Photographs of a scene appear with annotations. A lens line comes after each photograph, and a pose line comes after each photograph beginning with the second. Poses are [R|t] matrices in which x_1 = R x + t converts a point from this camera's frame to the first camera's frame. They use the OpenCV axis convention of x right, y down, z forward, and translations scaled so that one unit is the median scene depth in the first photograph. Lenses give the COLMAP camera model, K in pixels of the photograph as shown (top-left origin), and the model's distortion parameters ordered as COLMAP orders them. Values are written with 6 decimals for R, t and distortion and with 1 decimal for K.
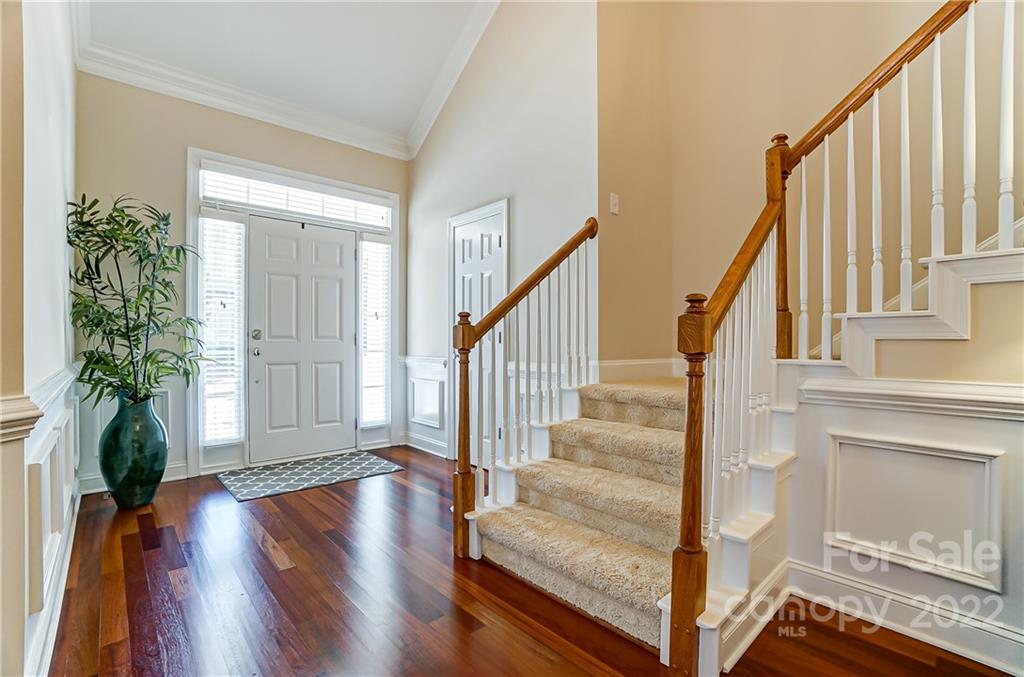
lens RADIAL K [[444.2, 0, 508.1], [0, 444.2, 344.2], [0, 0, 1]] dist [-0.008585, 0.000115]
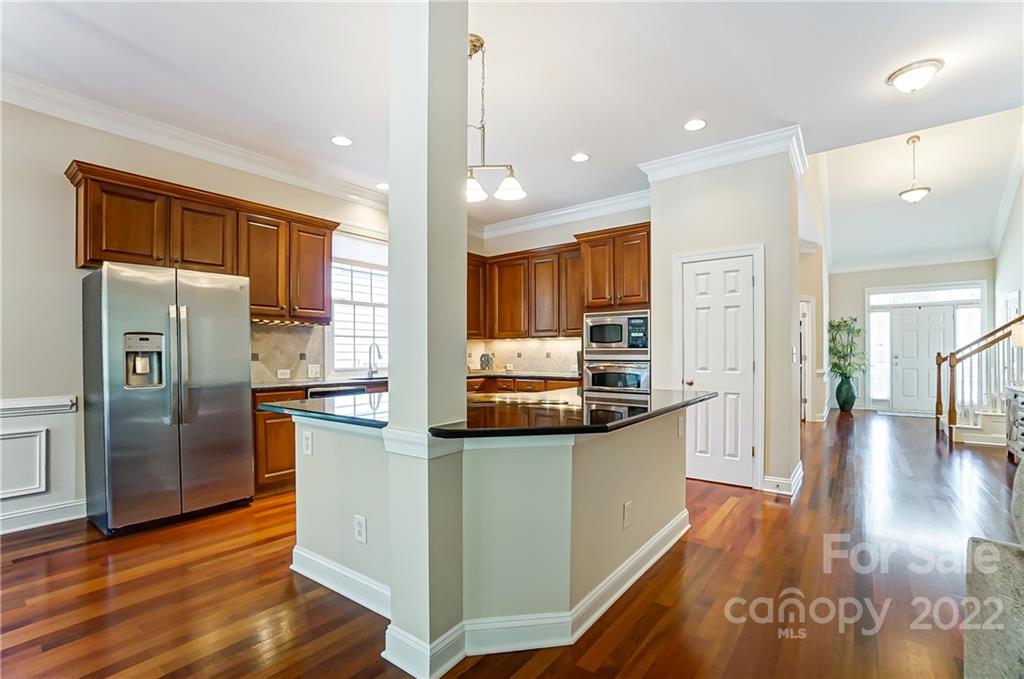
lens RADIAL K [[462.8, 0, 506.7], [0, 462.8, 349.0], [0, 0, 1]] dist [-0.001521, 0.000044]
pose [[0.192560, -0.007849, -0.981254, 1.930642], [-0.005689, 0.999942, -0.009115, -0.037637], [0.981269, 0.007337, 0.192504, -2.016609]]
